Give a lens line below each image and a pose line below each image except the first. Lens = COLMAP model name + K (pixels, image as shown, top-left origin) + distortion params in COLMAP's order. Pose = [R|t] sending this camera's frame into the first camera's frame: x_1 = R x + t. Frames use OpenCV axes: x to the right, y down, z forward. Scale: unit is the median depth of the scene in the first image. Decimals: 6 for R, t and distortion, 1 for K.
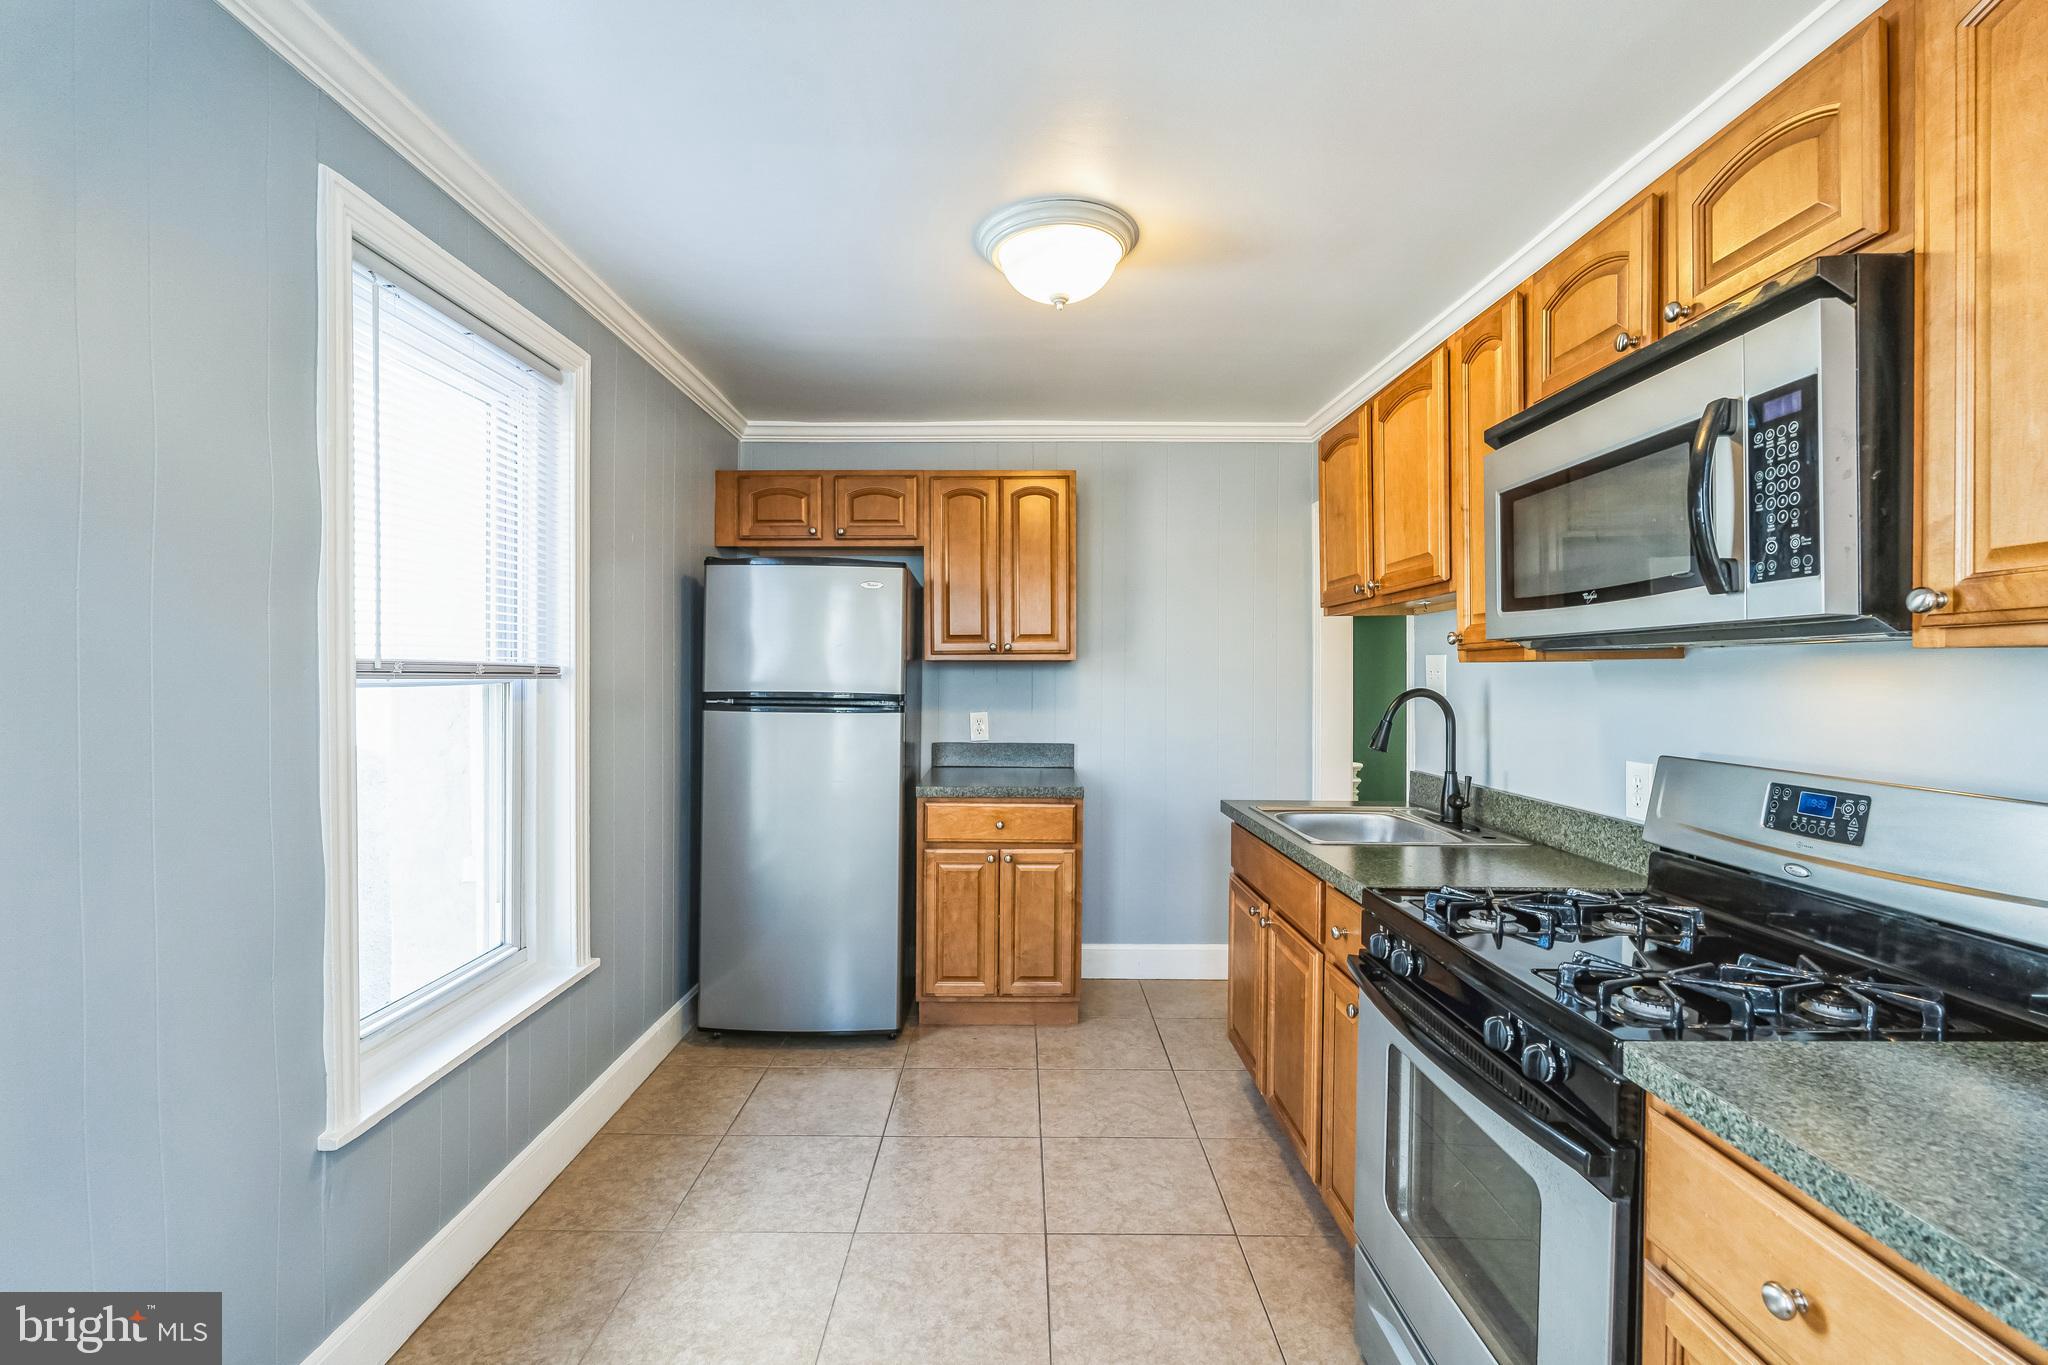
lens RADIAL K [[926.0, 0, 1024.0], [0, 926.0, 682.5], [0, 0, 1]] dist [-0.006102, 0.000437]
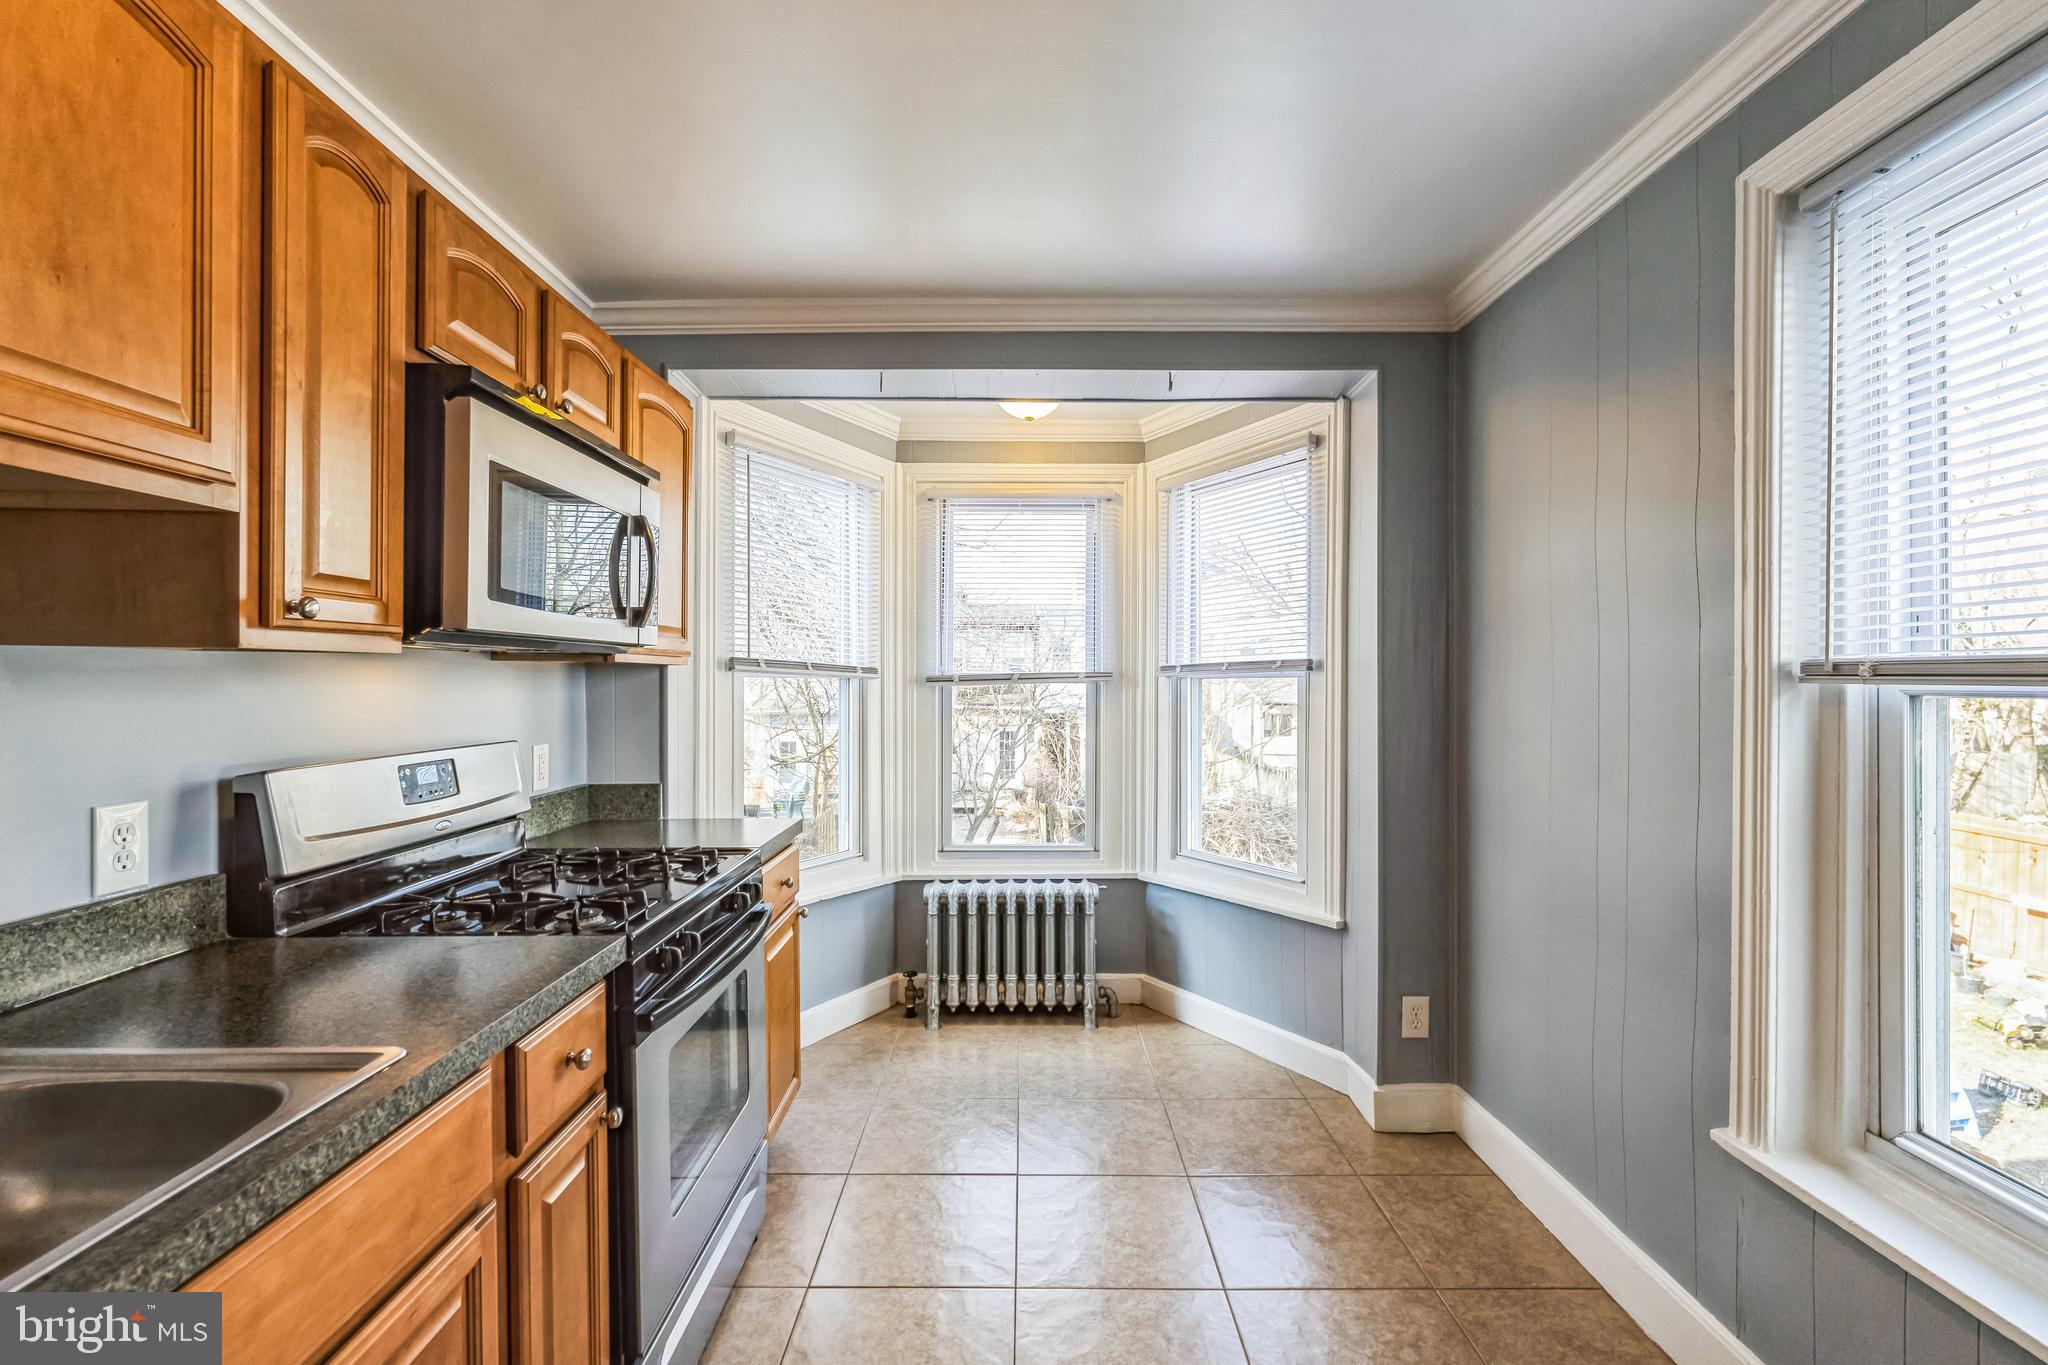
lens RADIAL K [[926.0, 0, 1024.0], [0, 926.0, 682.5], [0, 0, 1]] dist [-0.006102, 0.000437]
pose [[-0.999981, -0.006014, 0.000994, 0.011165], [-0.006003, 0.999920, 0.011113, -0.006836], [-0.001061, 0.011107, -0.999938, 1.037972]]
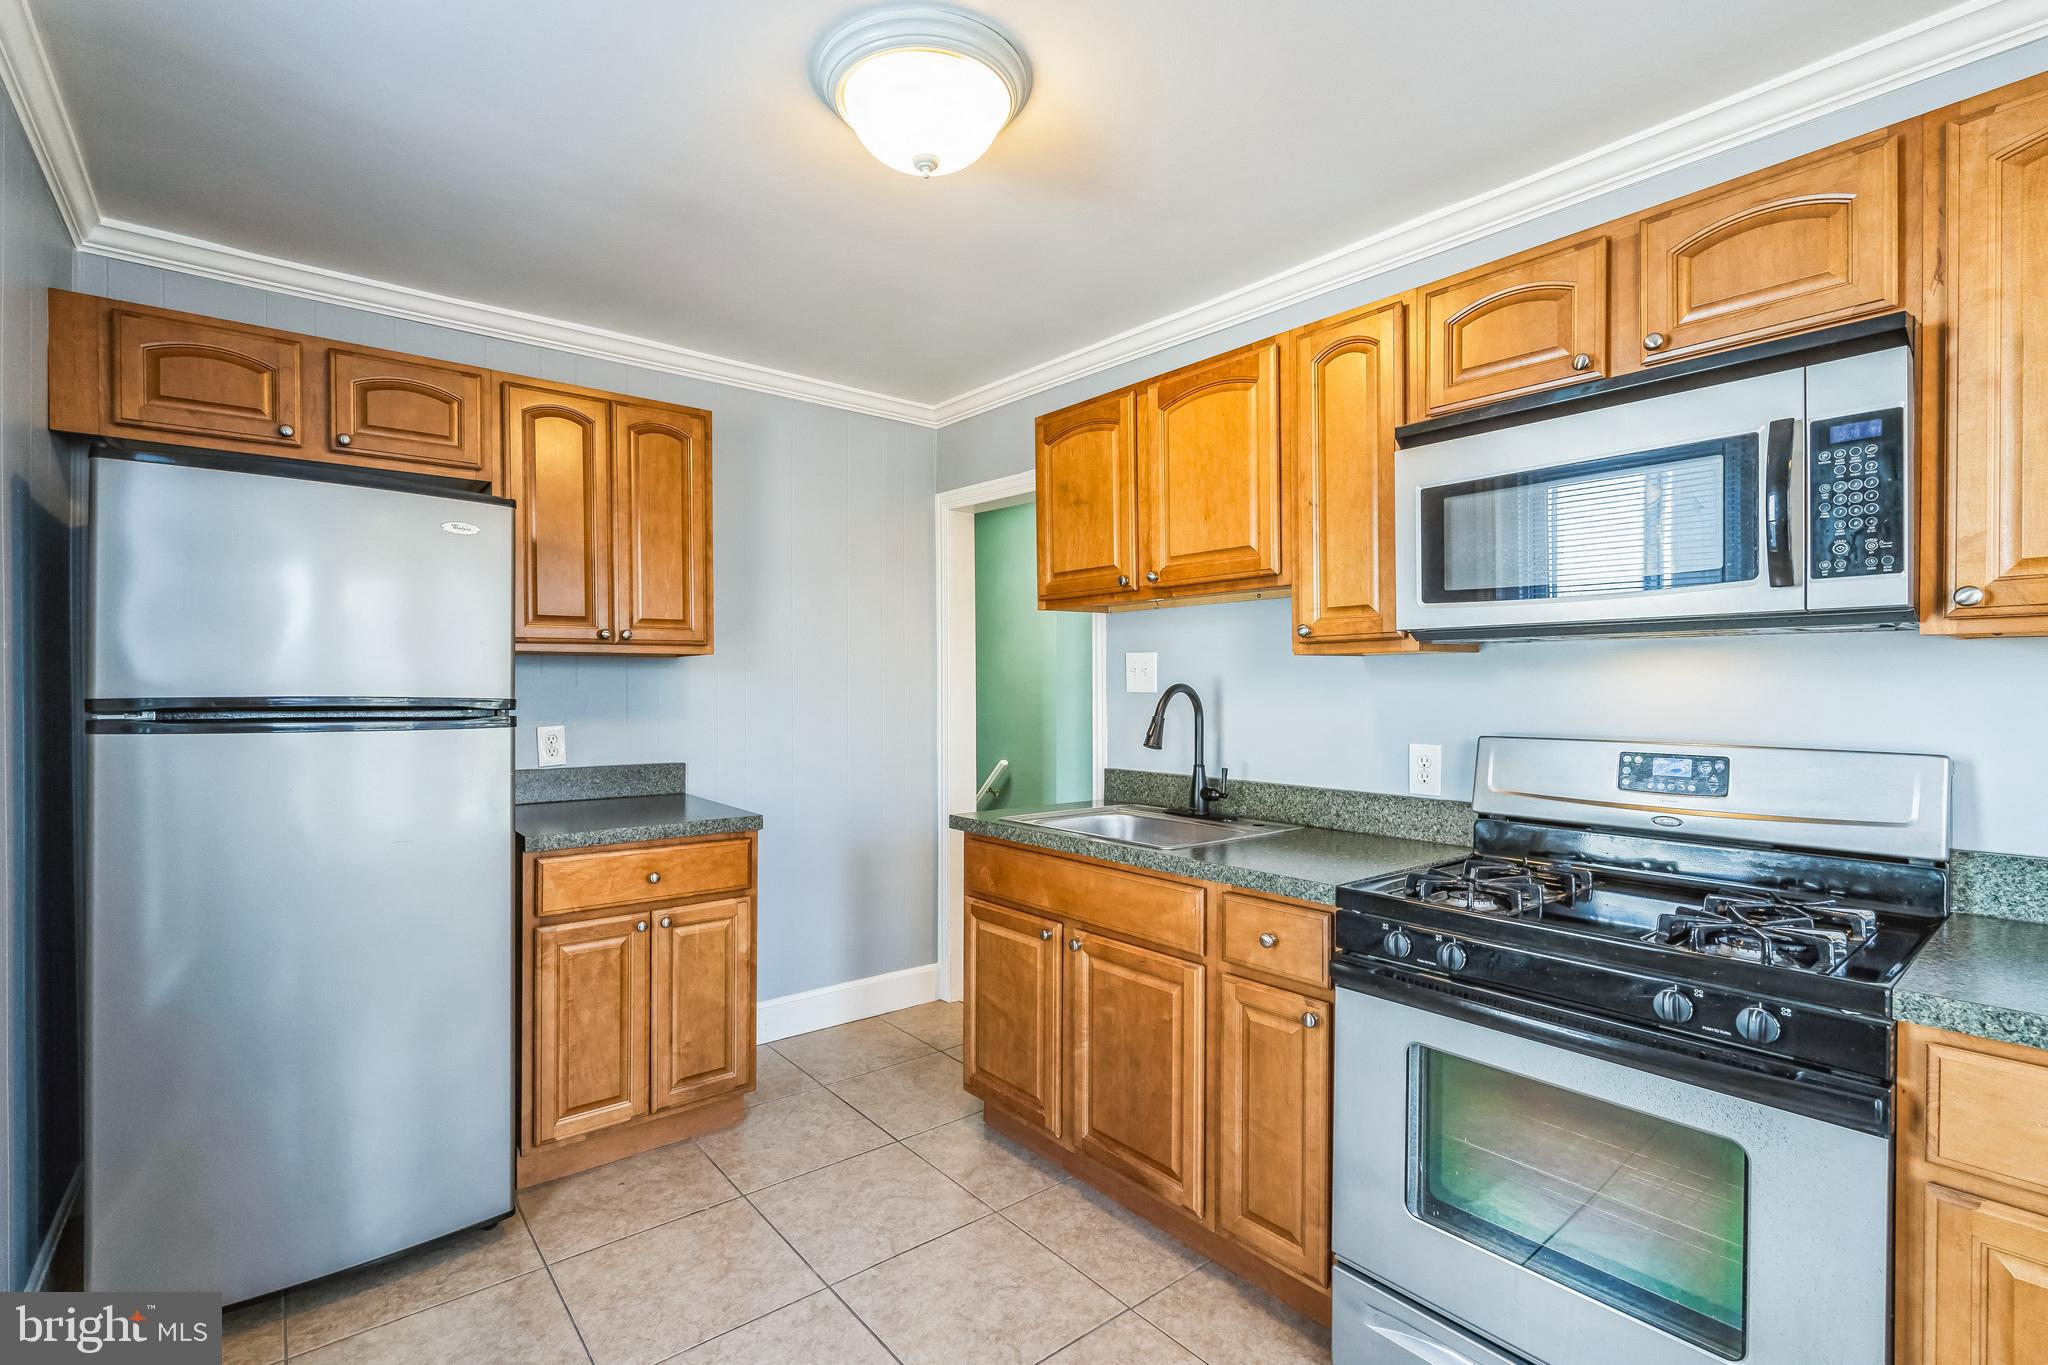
lens RADIAL K [[927.1, 0, 1029.6], [0, 927.1, 692.7], [0, 0, 1]] dist [-0.001872, 0.000001]
pose [[0.773663, -0.007761, 0.633549, -0.272789], [0.008350, 0.999963, 0.002054, 0.010162], [-0.633542, 0.003701, 0.773700, 0.264992]]
